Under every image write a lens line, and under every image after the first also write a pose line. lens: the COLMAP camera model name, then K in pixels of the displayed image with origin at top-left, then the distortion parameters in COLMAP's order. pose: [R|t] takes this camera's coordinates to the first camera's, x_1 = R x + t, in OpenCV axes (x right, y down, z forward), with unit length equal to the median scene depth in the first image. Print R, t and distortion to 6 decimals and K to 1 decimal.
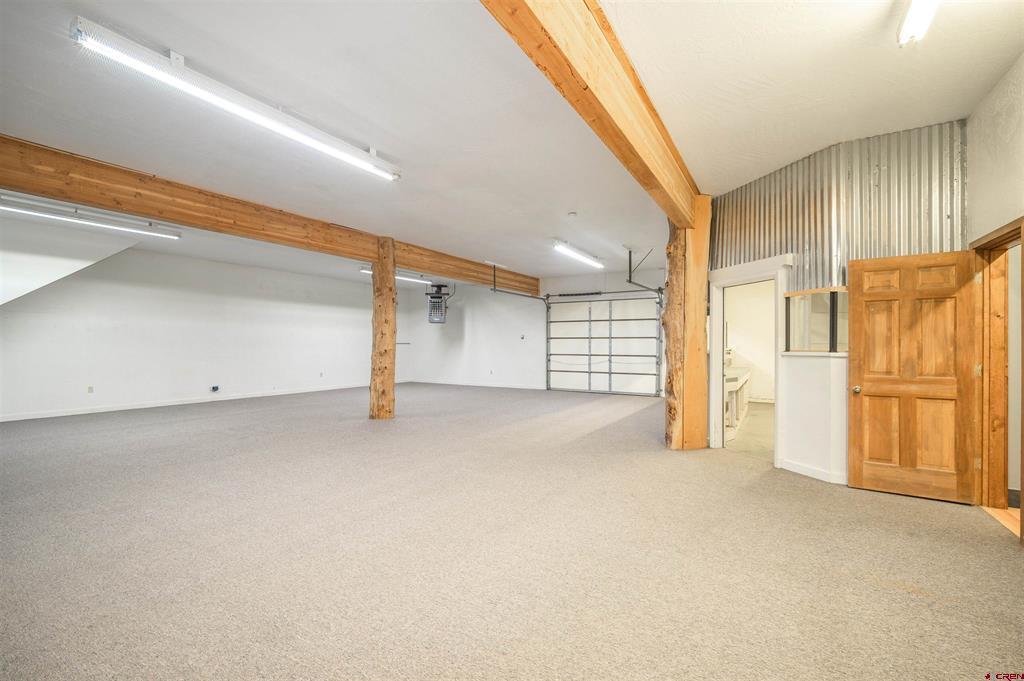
lens RADIAL K [[442.8, 0, 513.0], [0, 442.8, 337.5], [0, 0, 1]] dist [-0.004981, 0.000215]
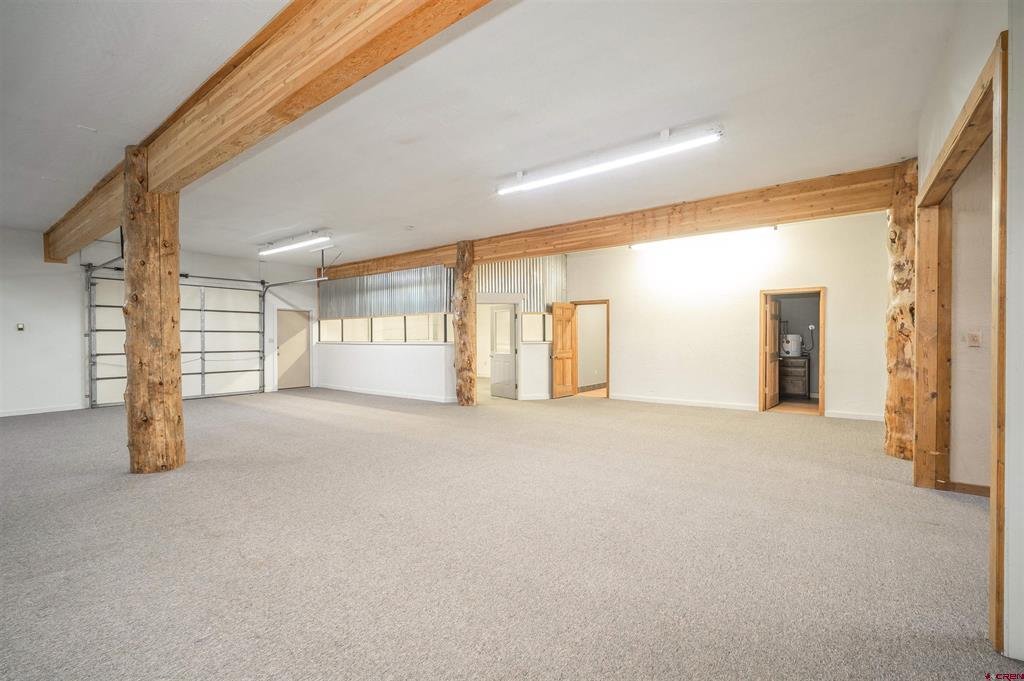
lens RADIAL K [[442.8, 0, 510.9], [0, 442.8, 347.9], [0, 0, 1]] dist [-0.004981, 0.000215]
pose [[0.114798, -0.023728, 0.993105, -0.552877], [-0.012131, 0.999607, 0.025286, 0.004236], [-0.993315, -0.014950, 0.114465, 0.332457]]
